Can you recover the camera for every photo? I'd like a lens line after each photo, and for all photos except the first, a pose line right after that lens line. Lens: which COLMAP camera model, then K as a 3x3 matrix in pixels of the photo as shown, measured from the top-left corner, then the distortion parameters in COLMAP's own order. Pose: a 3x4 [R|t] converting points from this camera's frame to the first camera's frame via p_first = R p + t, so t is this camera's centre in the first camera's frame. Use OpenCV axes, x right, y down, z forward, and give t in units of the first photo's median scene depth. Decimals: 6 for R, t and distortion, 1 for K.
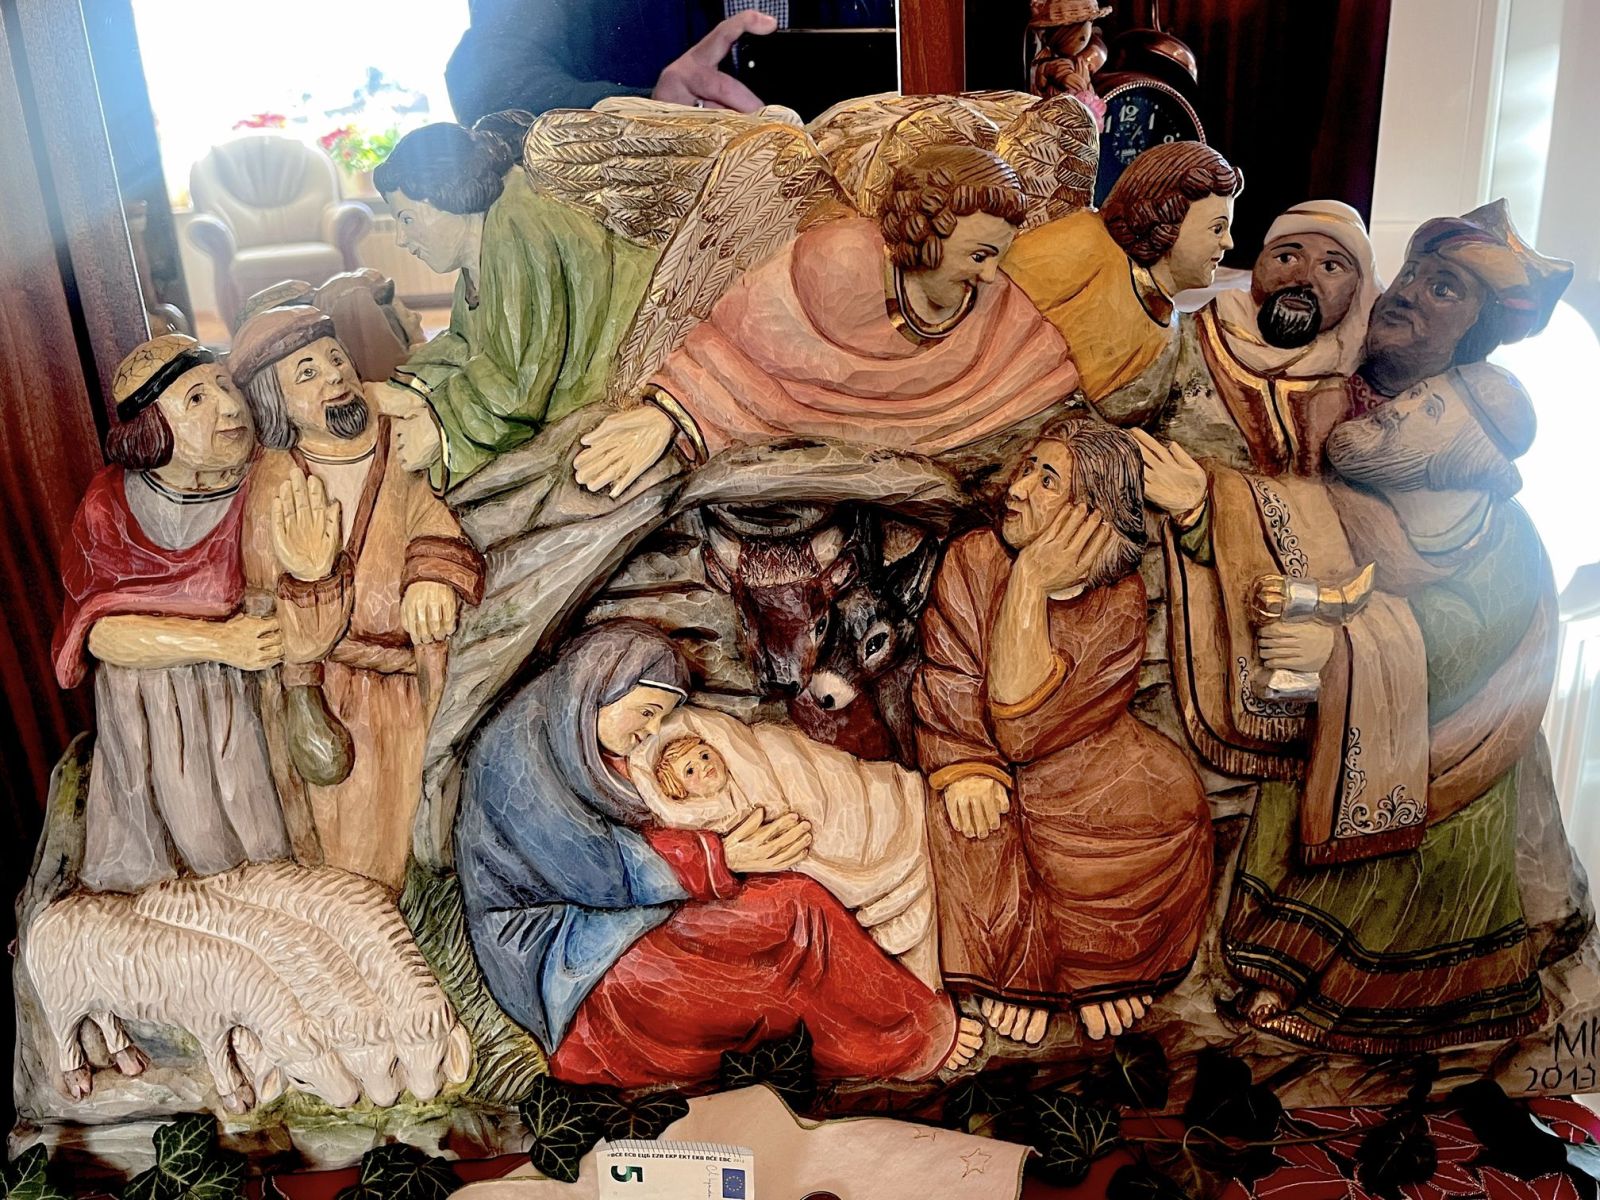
lens RADIAL K [[1402.3, 0, 800.1], [0, 1402.3, 603.3], [0, 0, 1]] dist [0.005476, 0.010941]
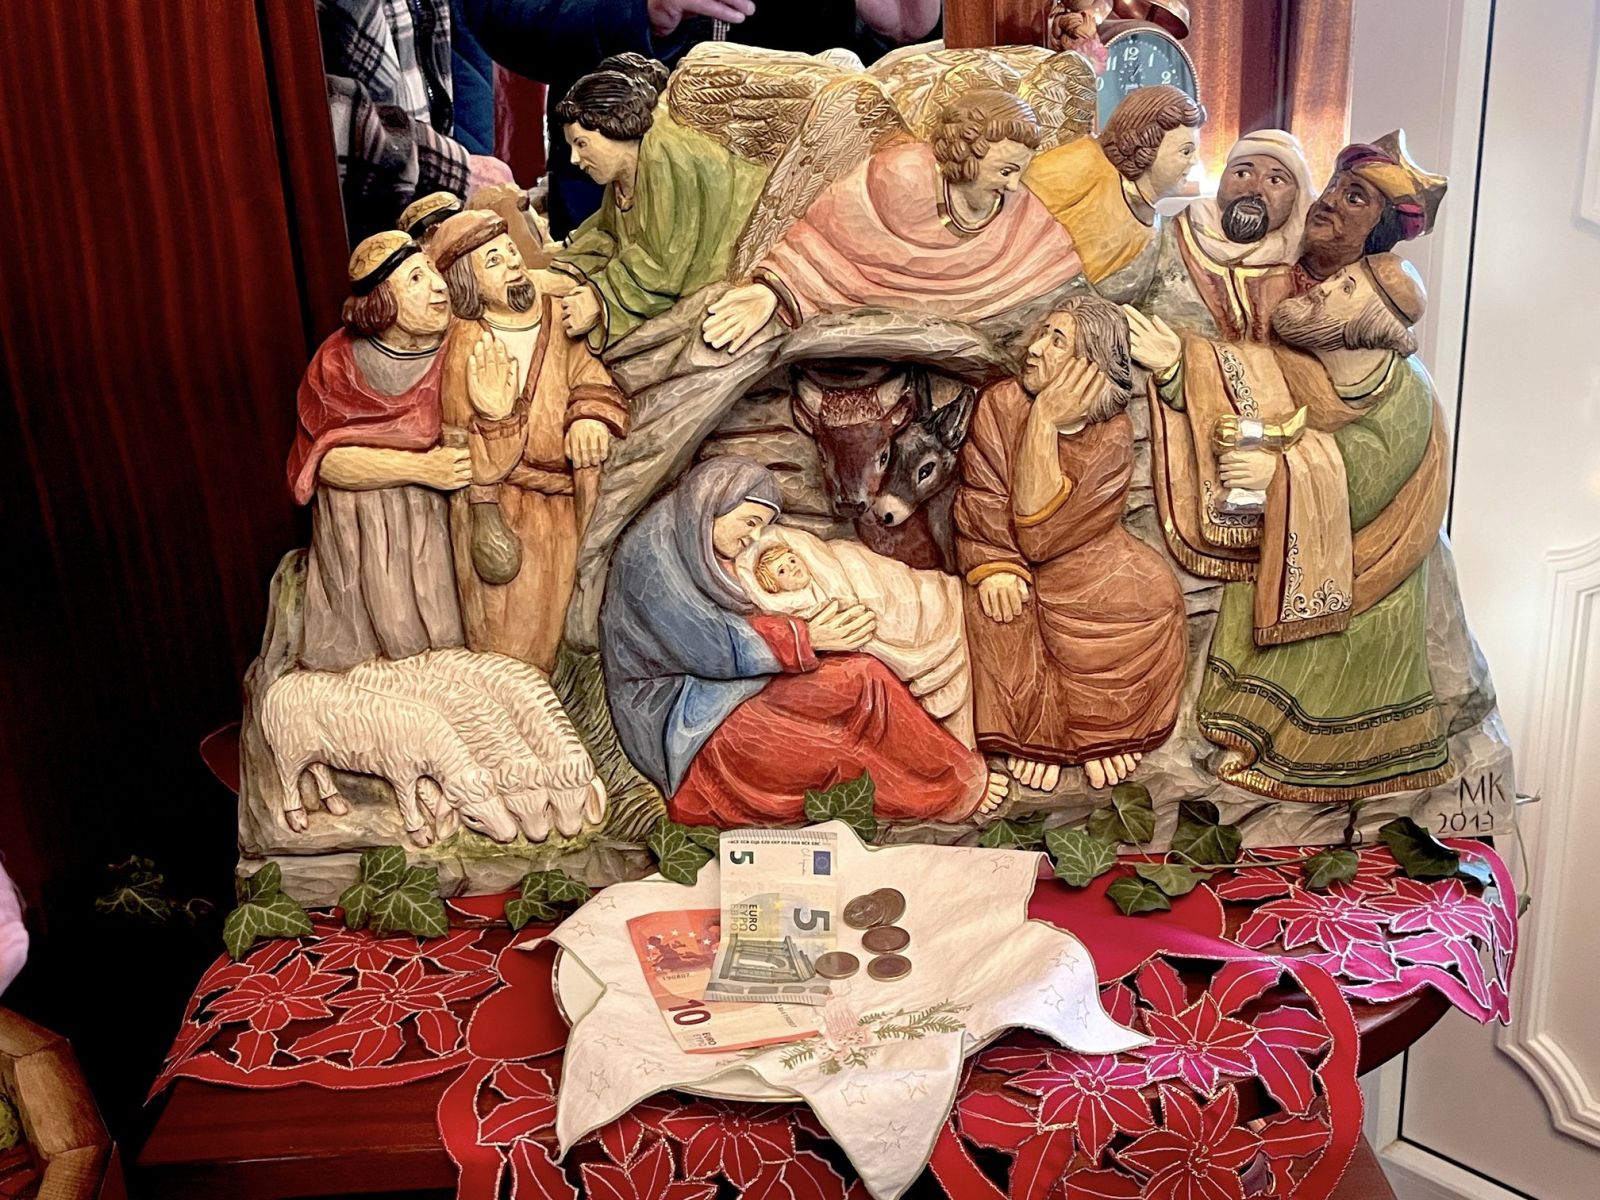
lens RADIAL K [[1730.9, 0, 800.0], [0, 1730.9, 598.7], [0, 0, 1]] dist [0.028723, 0.000000]
pose [[0.999975, 0.000621, 0.007060, -0.074352], [-0.000586, 0.999987, -0.004981, 0.155633], [-0.007063, 0.004977, 0.999963, -0.603311]]
